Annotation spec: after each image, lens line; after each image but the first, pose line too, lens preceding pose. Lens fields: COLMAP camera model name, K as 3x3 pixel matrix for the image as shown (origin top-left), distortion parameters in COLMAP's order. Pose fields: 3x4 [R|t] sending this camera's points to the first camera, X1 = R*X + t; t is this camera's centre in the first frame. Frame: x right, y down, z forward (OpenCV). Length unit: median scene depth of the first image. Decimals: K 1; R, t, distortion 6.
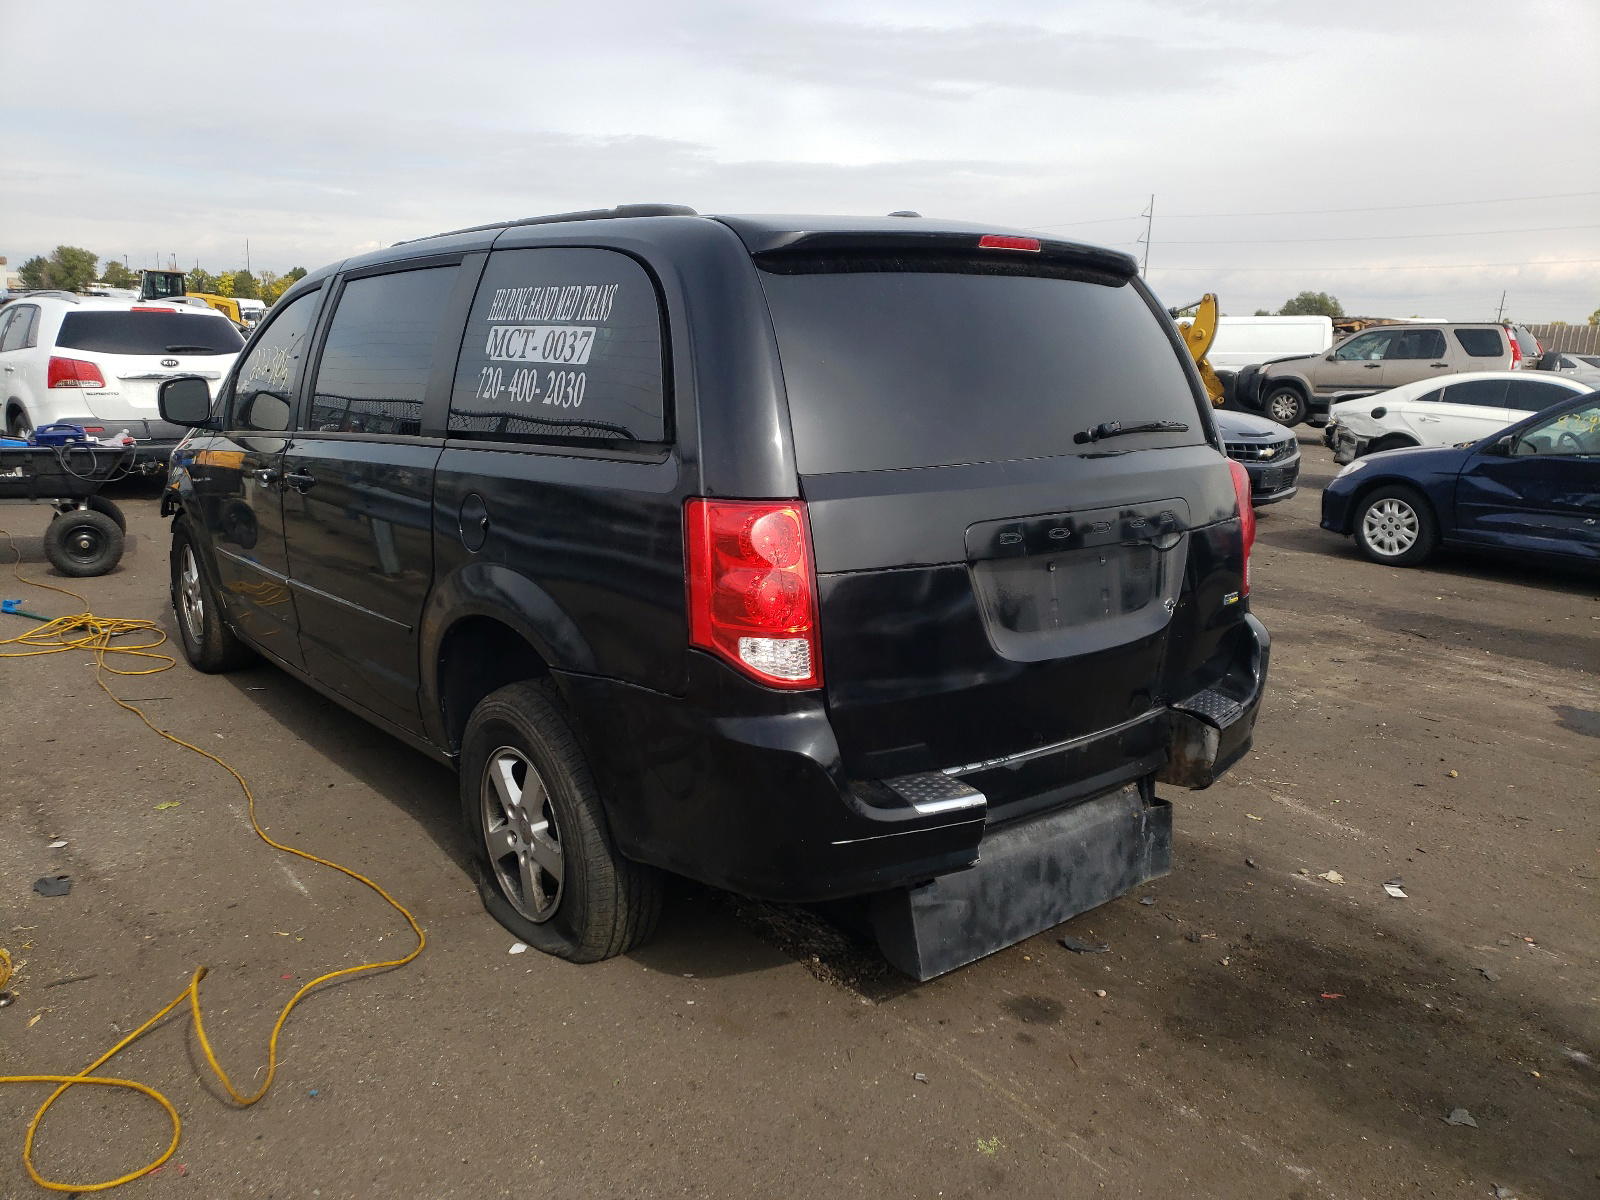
lens RADIAL K [[1249.1, 0, 800.0], [0, 1249.1, 600.0], [0, 0, 1]] dist [0.096587, -0.121121]
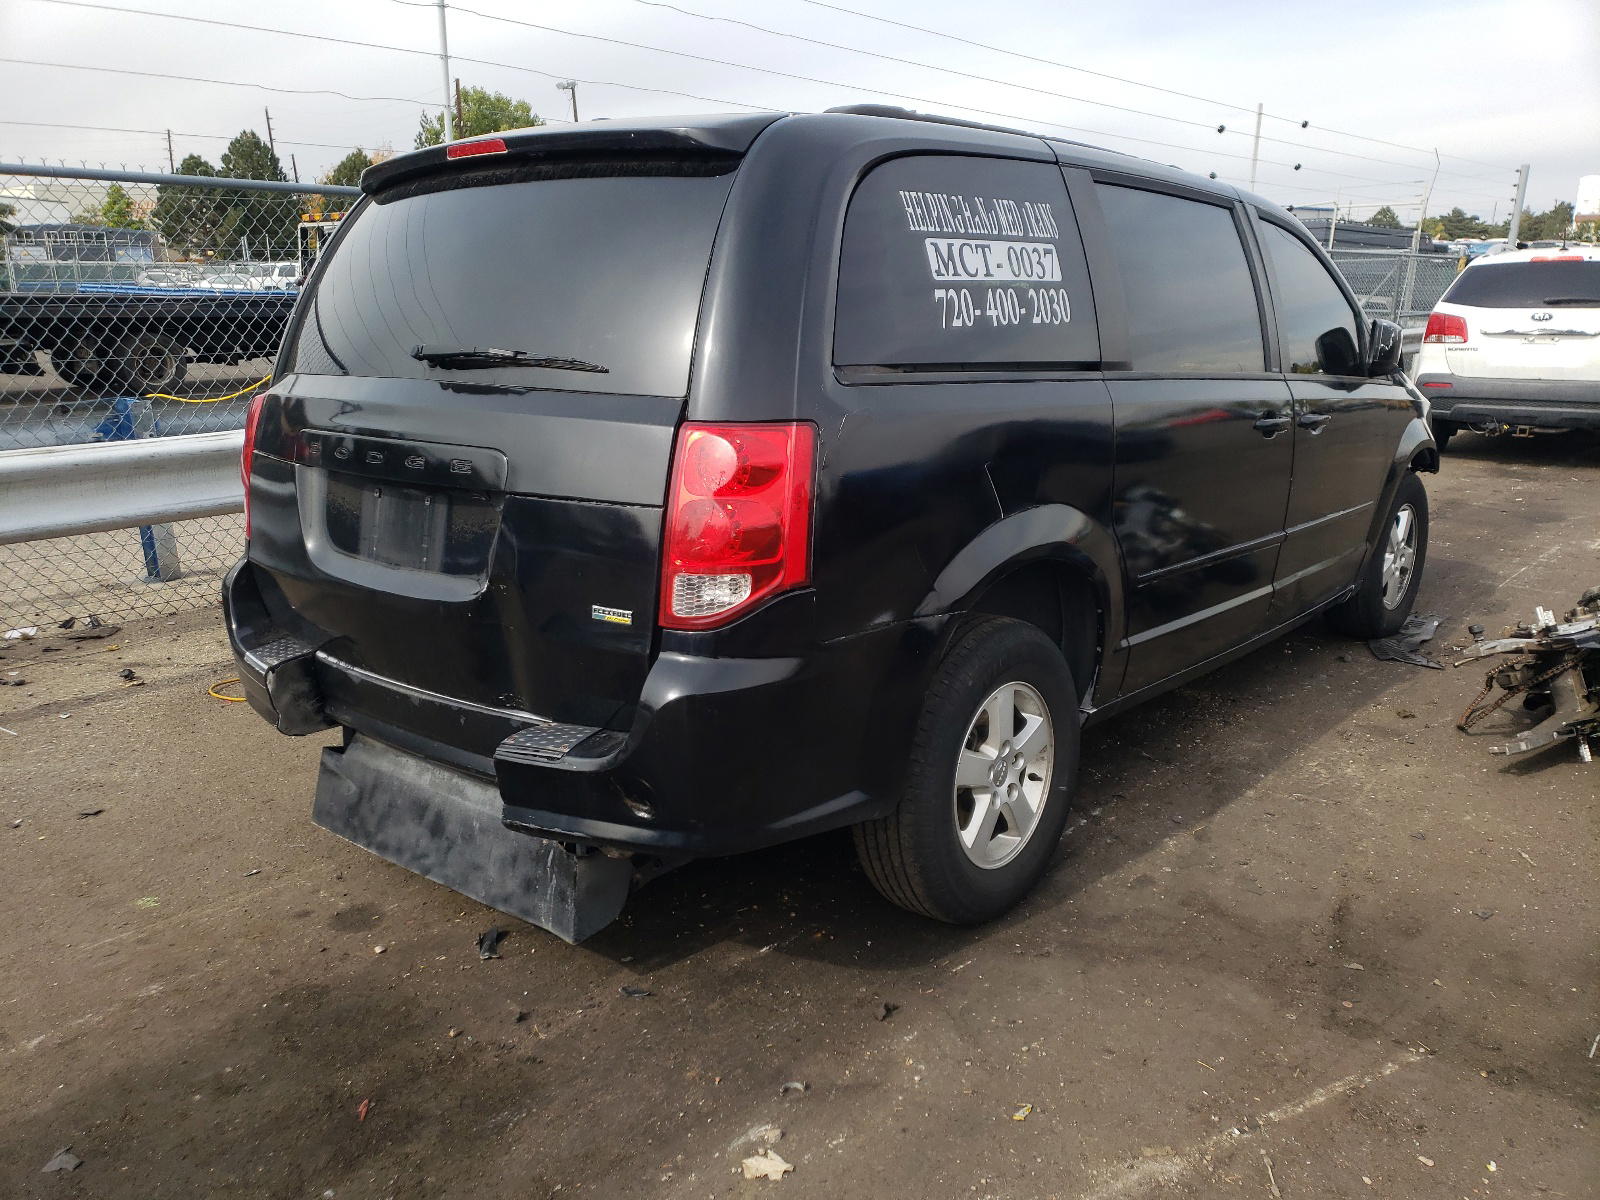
lens RADIAL K [[1350.9, 0, 800.0], [0, 1350.9, 600.0], [0, 0, 1]] dist [0.086710, 0.000590]
pose [[0.125932, 0.209105, -0.969751, 1.177509], [-0.163777, 0.968502, 0.187568, -0.182683], [0.978426, 0.135202, 0.156212, 1.070391]]
